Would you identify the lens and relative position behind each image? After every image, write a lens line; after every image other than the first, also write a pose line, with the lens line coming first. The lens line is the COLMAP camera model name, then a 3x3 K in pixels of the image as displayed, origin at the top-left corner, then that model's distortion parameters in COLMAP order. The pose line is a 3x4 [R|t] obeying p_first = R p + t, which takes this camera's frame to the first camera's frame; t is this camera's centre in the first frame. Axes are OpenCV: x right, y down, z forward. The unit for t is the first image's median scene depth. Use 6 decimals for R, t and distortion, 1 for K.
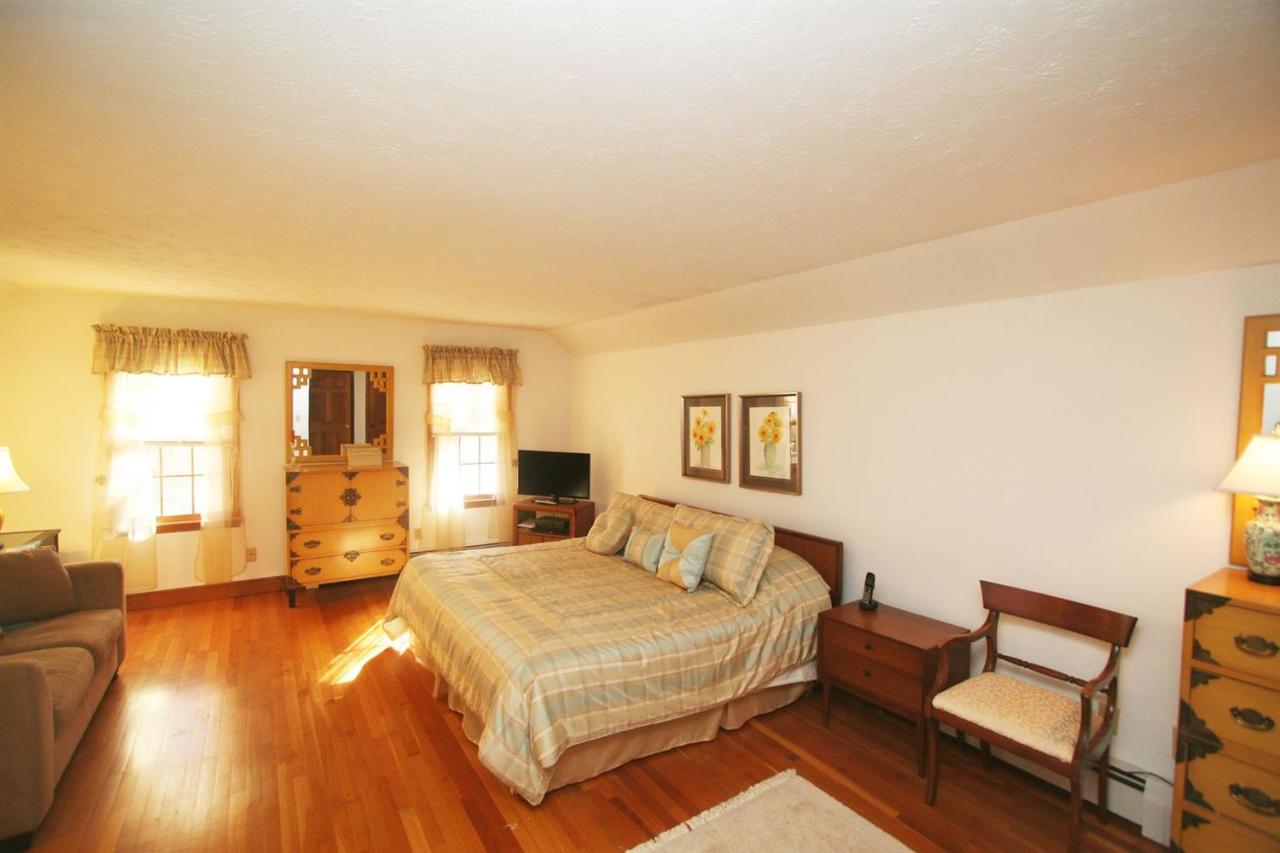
lens RADIAL K [[596.8, 0, 631.4], [0, 596.8, 429.9], [0, 0, 1]] dist [-0.001821, 0.000230]
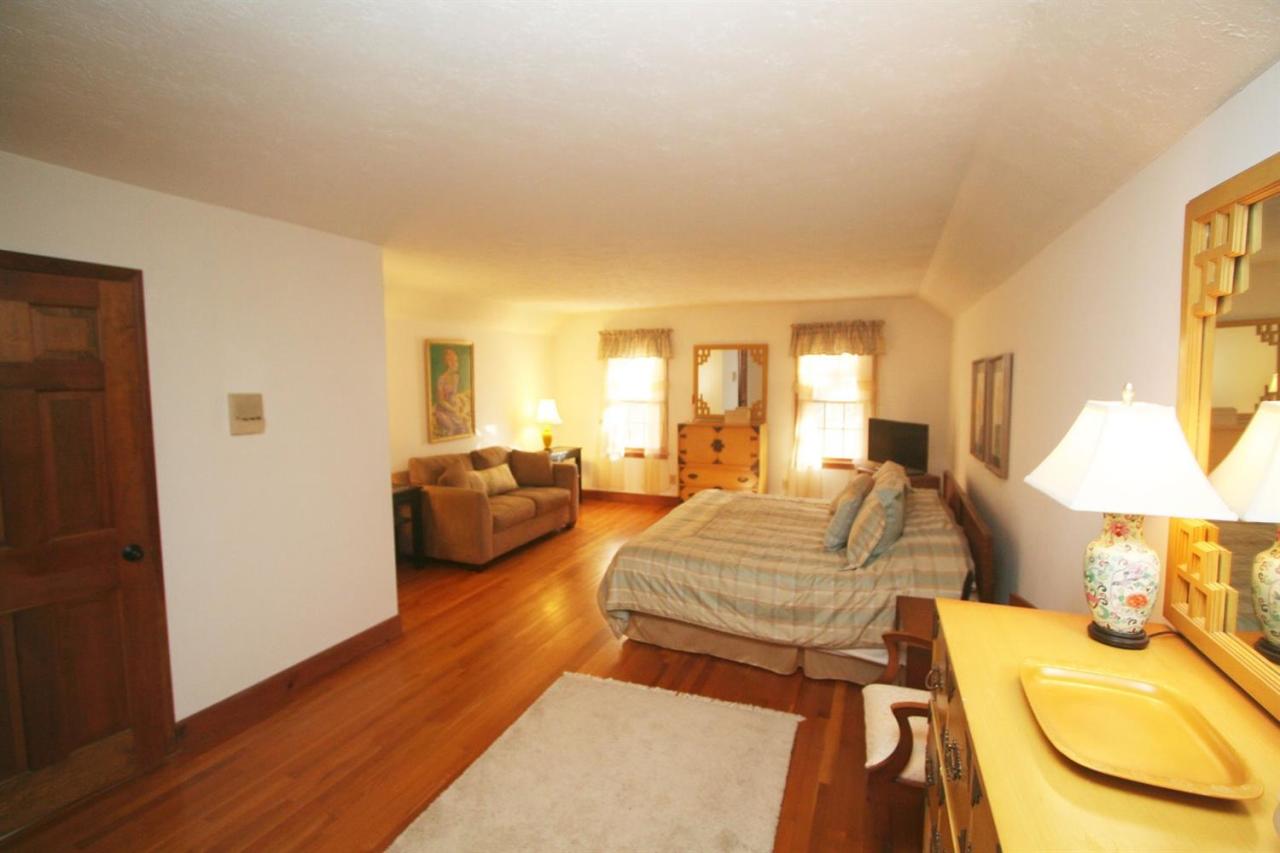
lens RADIAL K [[596.8, 0, 631.4], [0, 596.8, 429.9], [0, 0, 1]] dist [-0.001821, 0.000230]
pose [[0.564777, 0.060185, -0.823046, 0.517860], [-0.024404, 0.998119, 0.056242, 0.007599], [0.824883, -0.011679, 0.565183, 0.091289]]
